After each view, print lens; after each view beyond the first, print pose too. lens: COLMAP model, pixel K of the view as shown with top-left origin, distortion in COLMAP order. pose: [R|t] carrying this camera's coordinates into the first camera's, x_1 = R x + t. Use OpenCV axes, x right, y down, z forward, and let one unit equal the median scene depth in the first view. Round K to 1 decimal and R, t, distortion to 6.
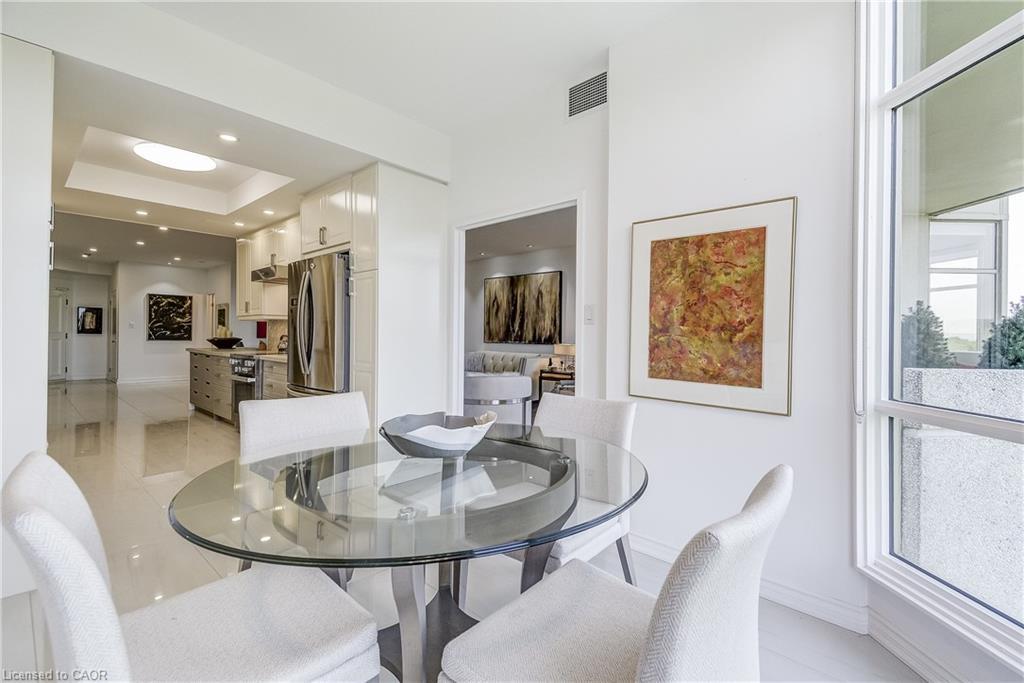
lens RADIAL K [[452.8, 0, 542.0], [0, 452.8, 333.4], [0, 0, 1]] dist [-0.005016, -0.002190]
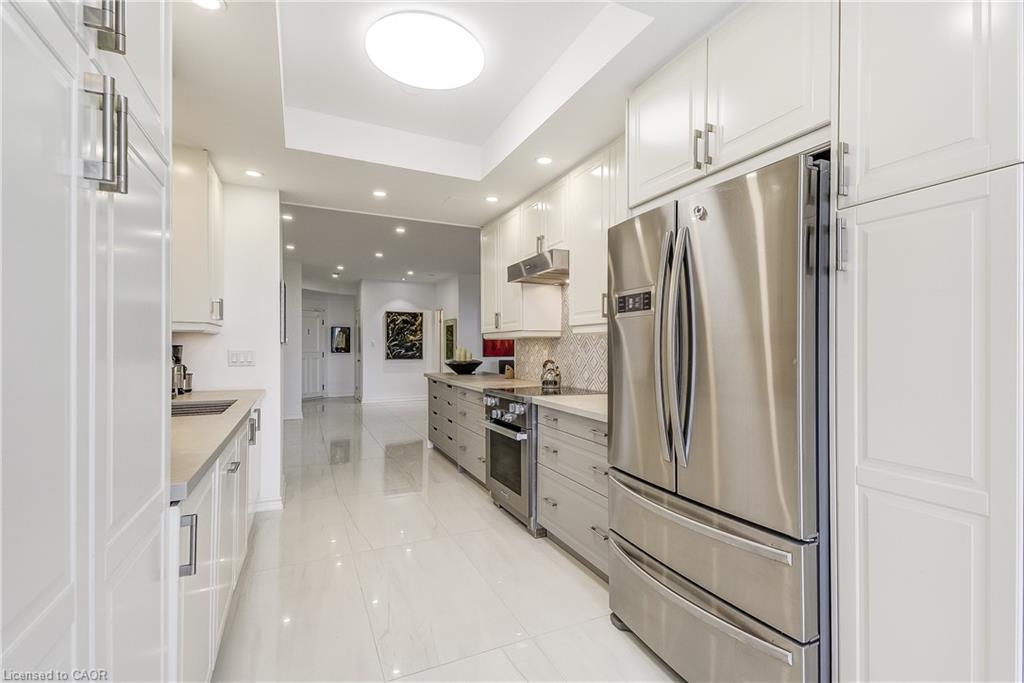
lens RADIAL K [[472.5, 0, 518.7], [0, 472.5, 344.8], [0, 0, 1]] dist [0.037031, -0.000297]
pose [[0.903093, -0.011167, -0.429300, -0.177822], [0.010851, 0.999936, -0.003183, -0.010020], [0.429308, -0.001784, 0.903156, 0.199811]]
